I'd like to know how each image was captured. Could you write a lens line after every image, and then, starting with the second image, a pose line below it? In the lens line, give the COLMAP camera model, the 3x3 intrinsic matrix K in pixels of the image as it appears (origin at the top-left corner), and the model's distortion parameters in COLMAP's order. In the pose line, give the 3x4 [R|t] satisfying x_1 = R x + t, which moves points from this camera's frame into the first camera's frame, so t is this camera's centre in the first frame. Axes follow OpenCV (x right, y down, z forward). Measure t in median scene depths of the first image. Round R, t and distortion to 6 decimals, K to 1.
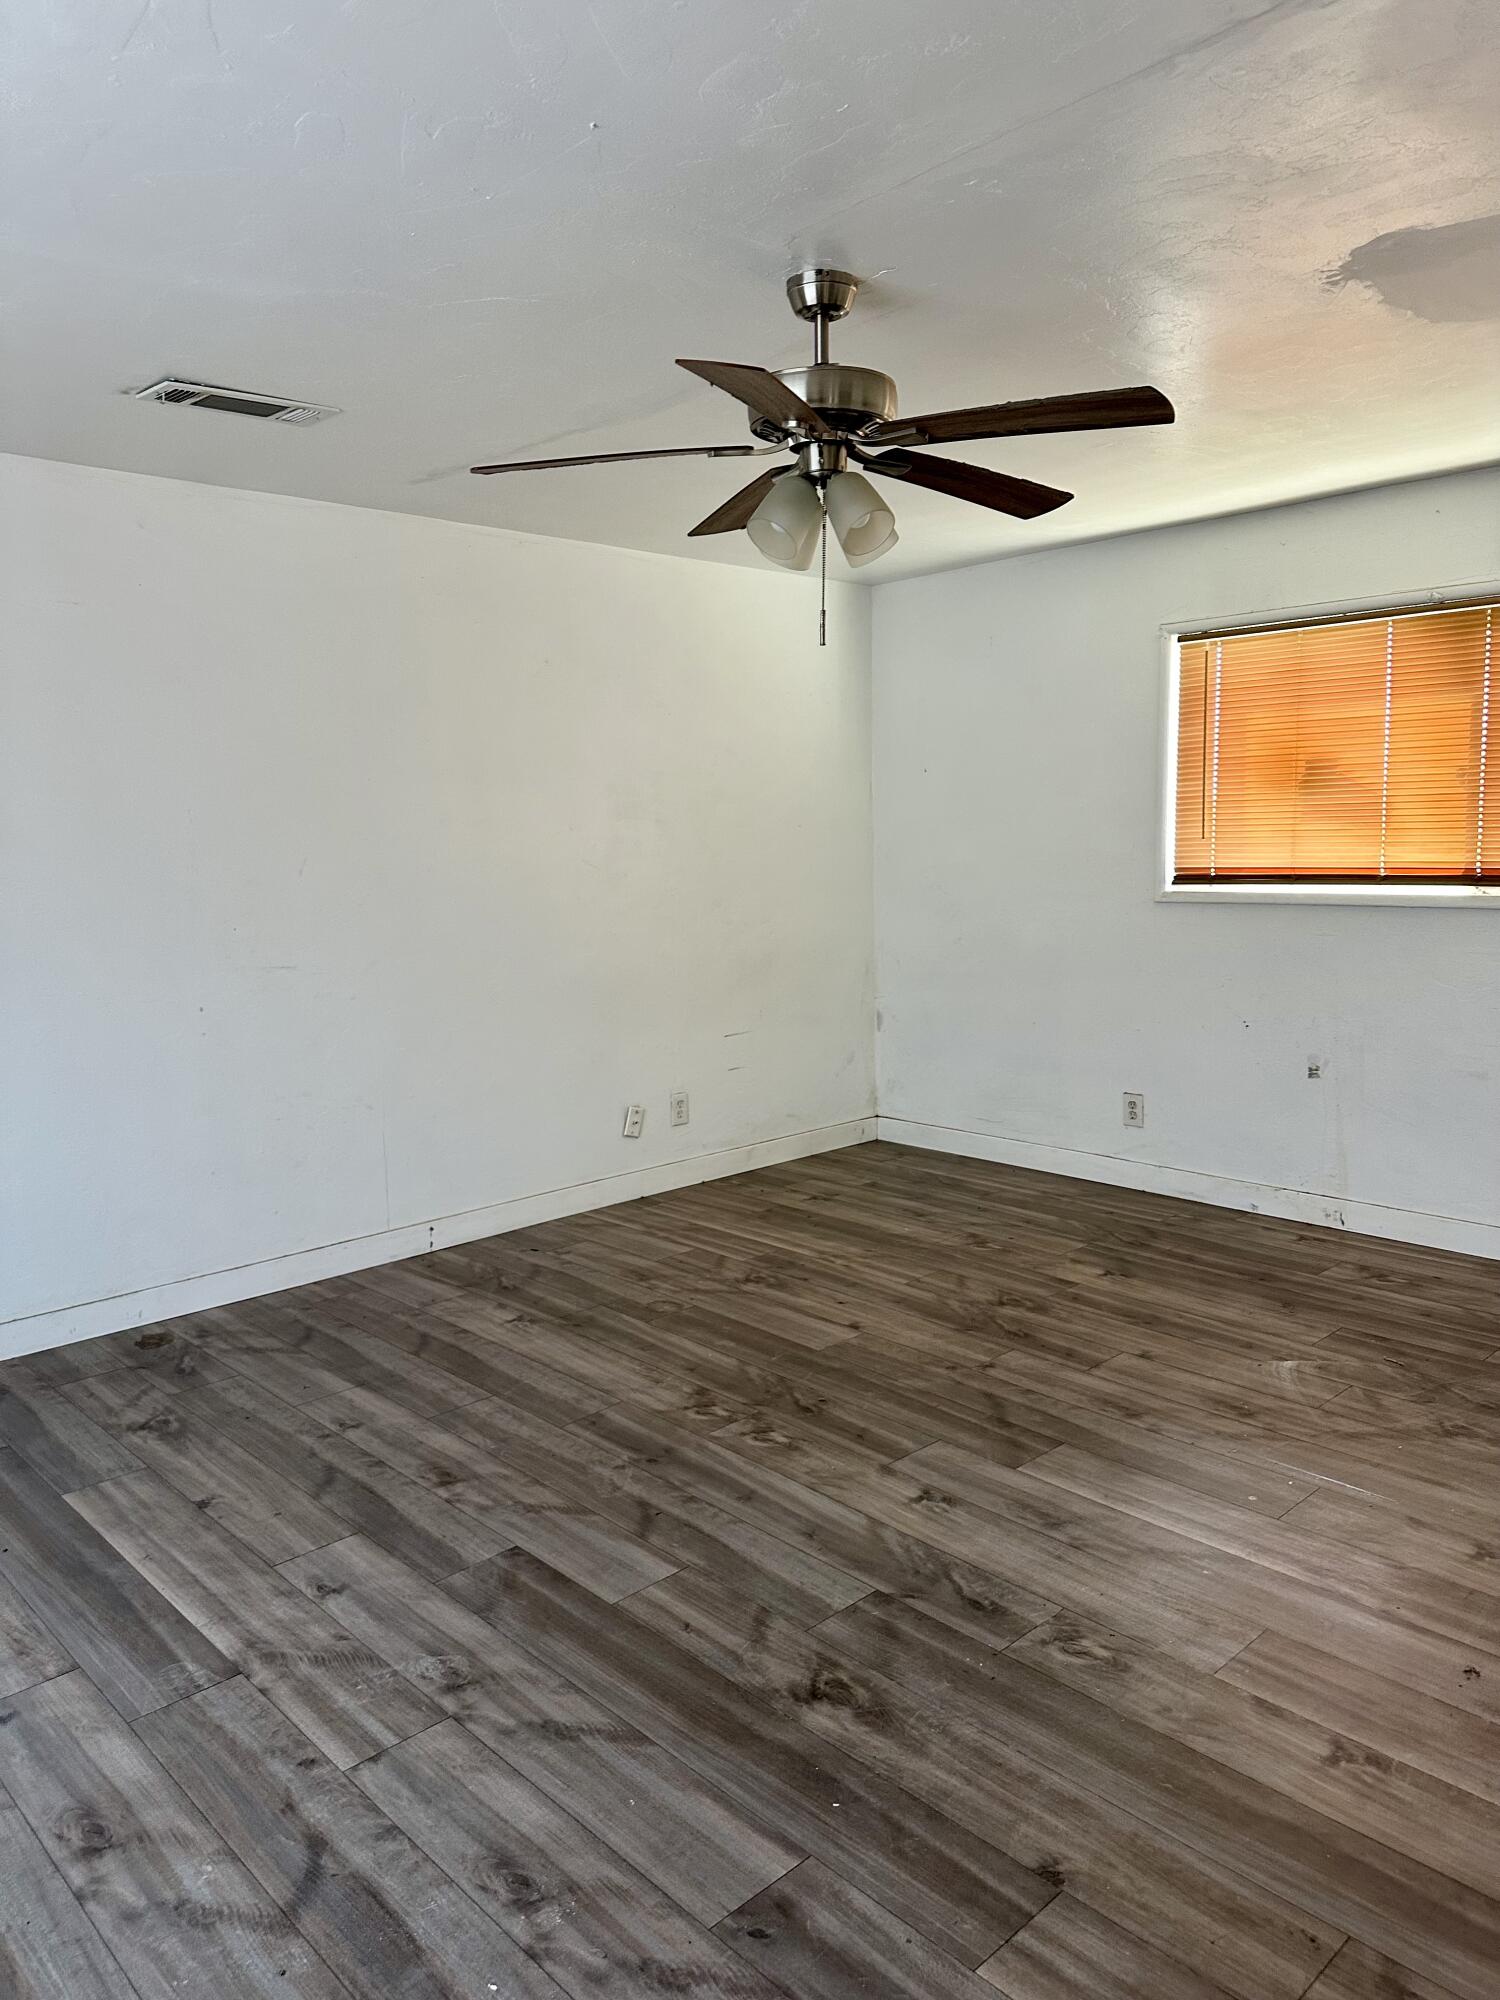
lens RADIAL K [[1436.0, 0, 752.6], [0, 1436.0, 987.6], [0, 0, 1]] dist [0.072823, -0.070064]
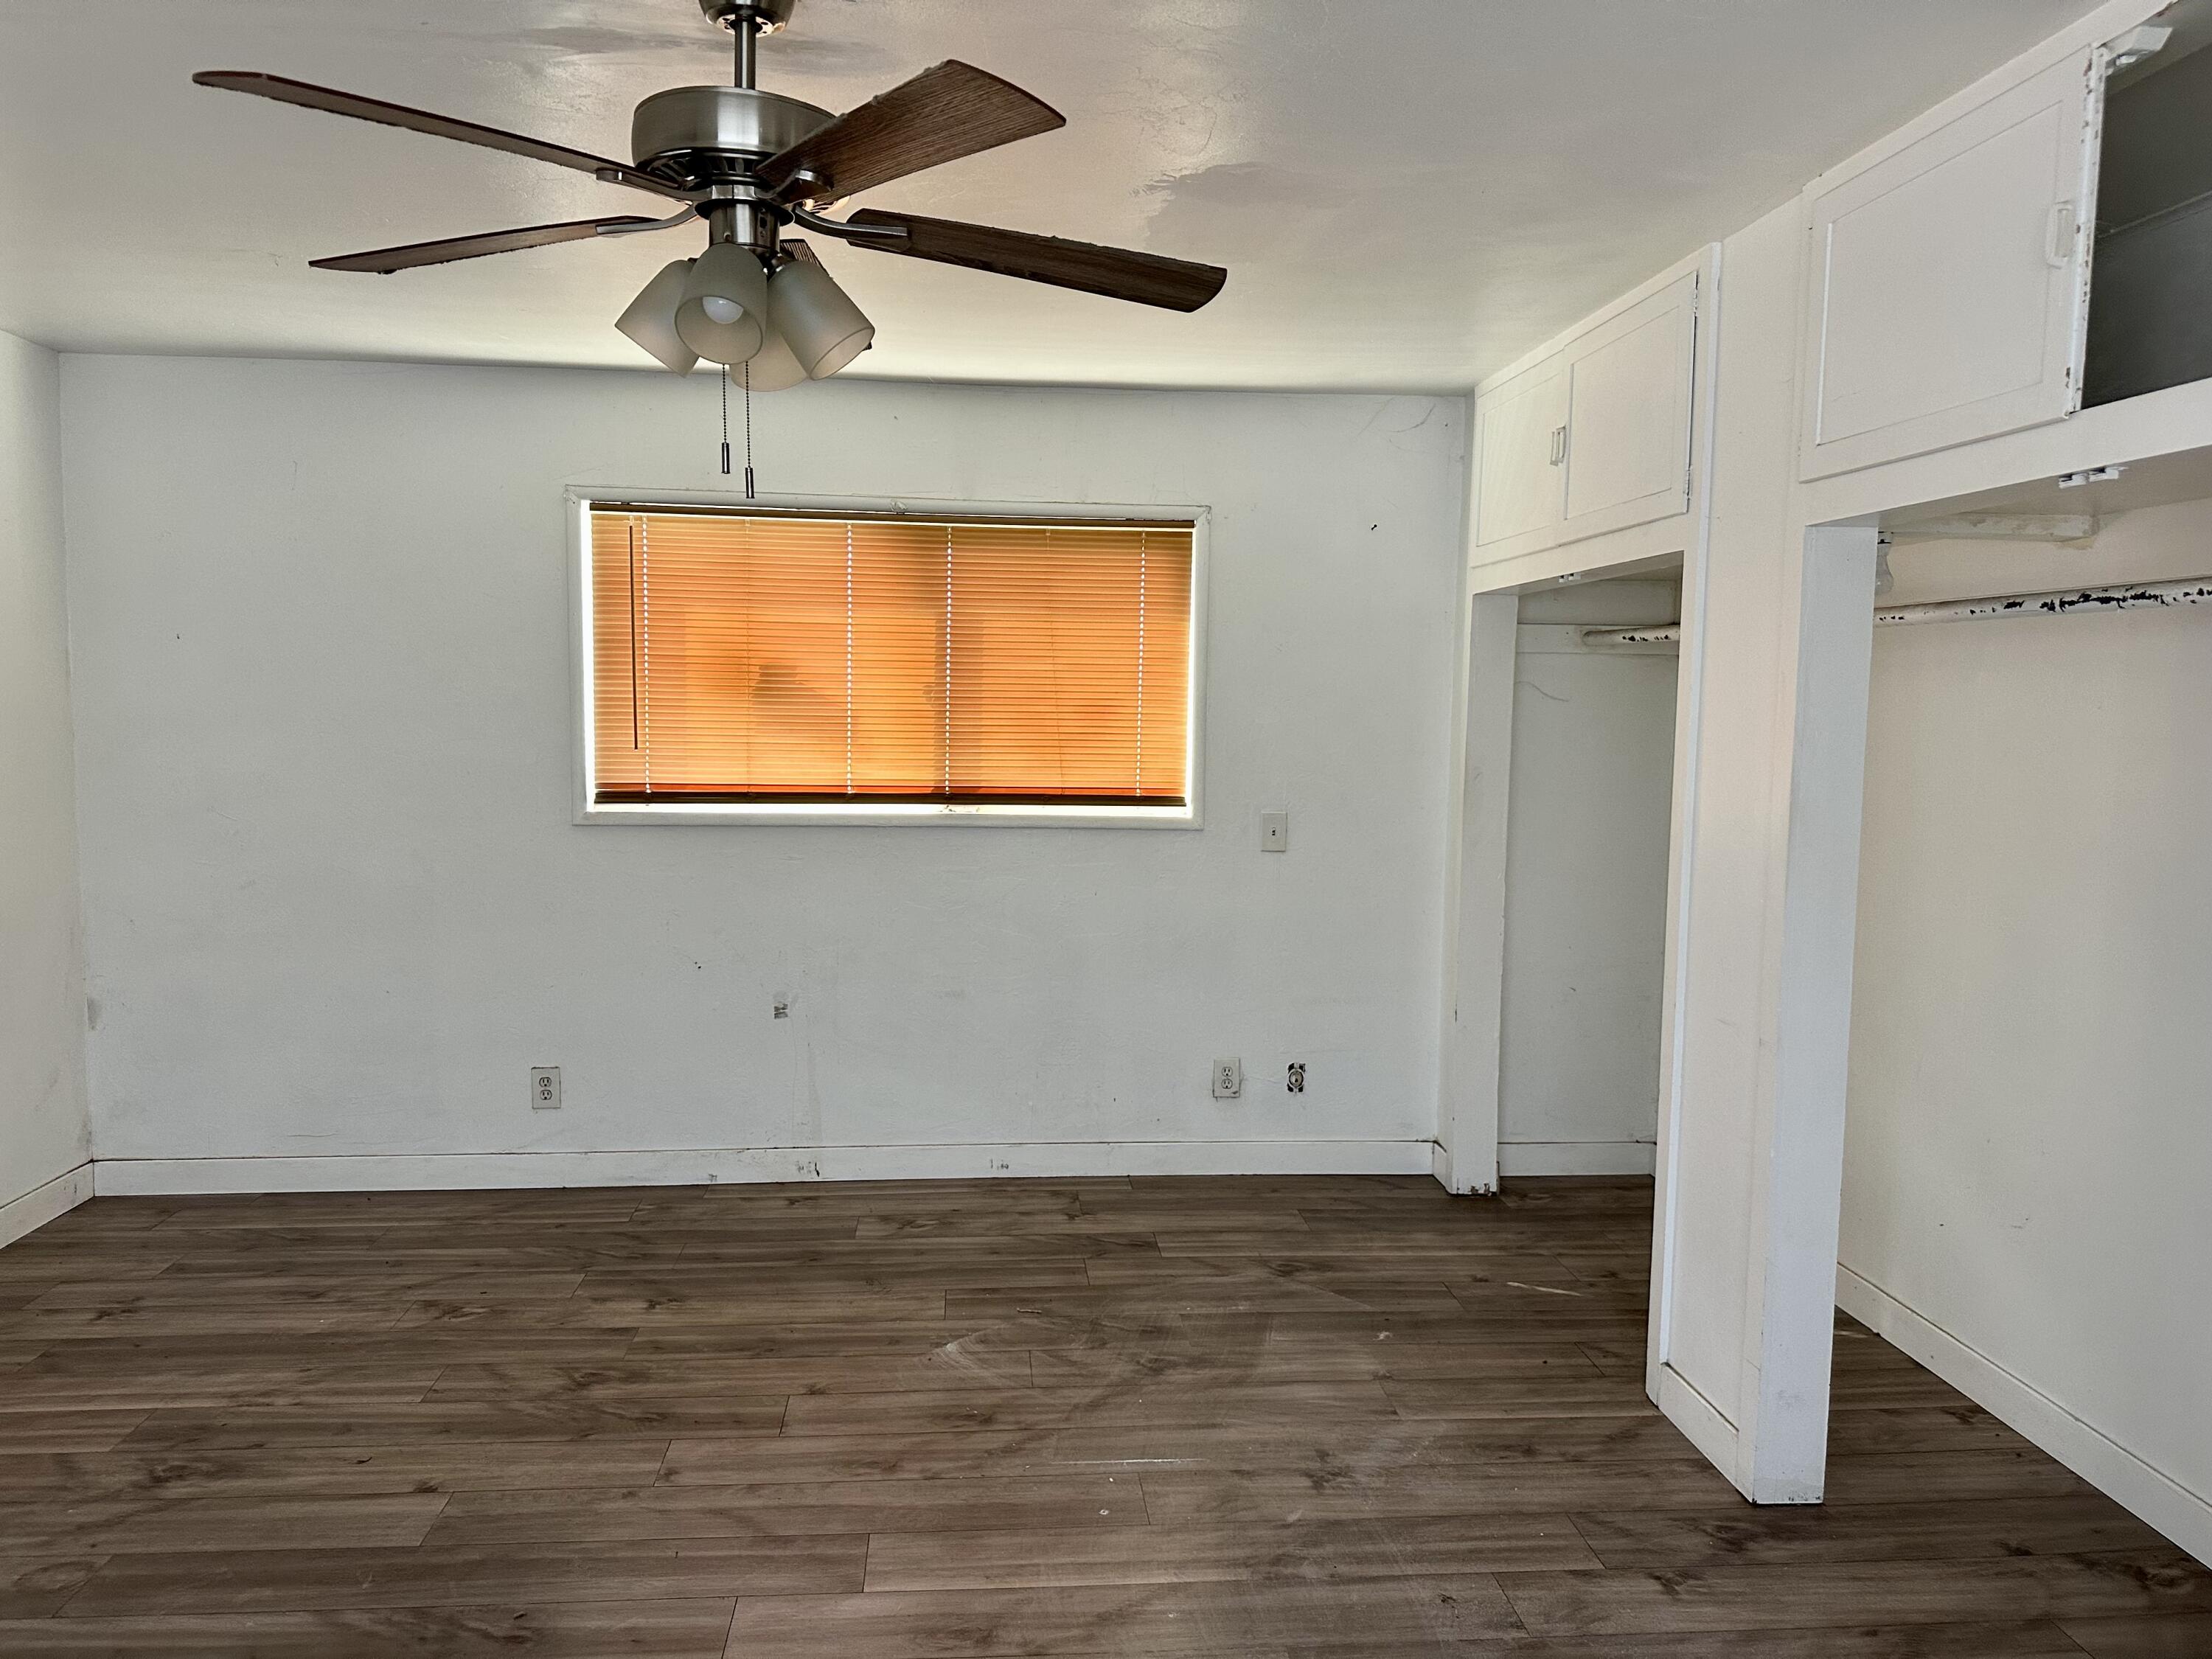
lens RADIAL K [[1588.2, 0, 1093.4], [0, 1588.2, 821.7], [0, 0, 1]] dist [0.072823, -0.070064]
pose [[0.611695, -0.032243, 0.790436, -0.291678], [0.058808, 0.998258, -0.004790, -0.046547], [-0.788905, 0.049415, 0.612525, 0.259030]]
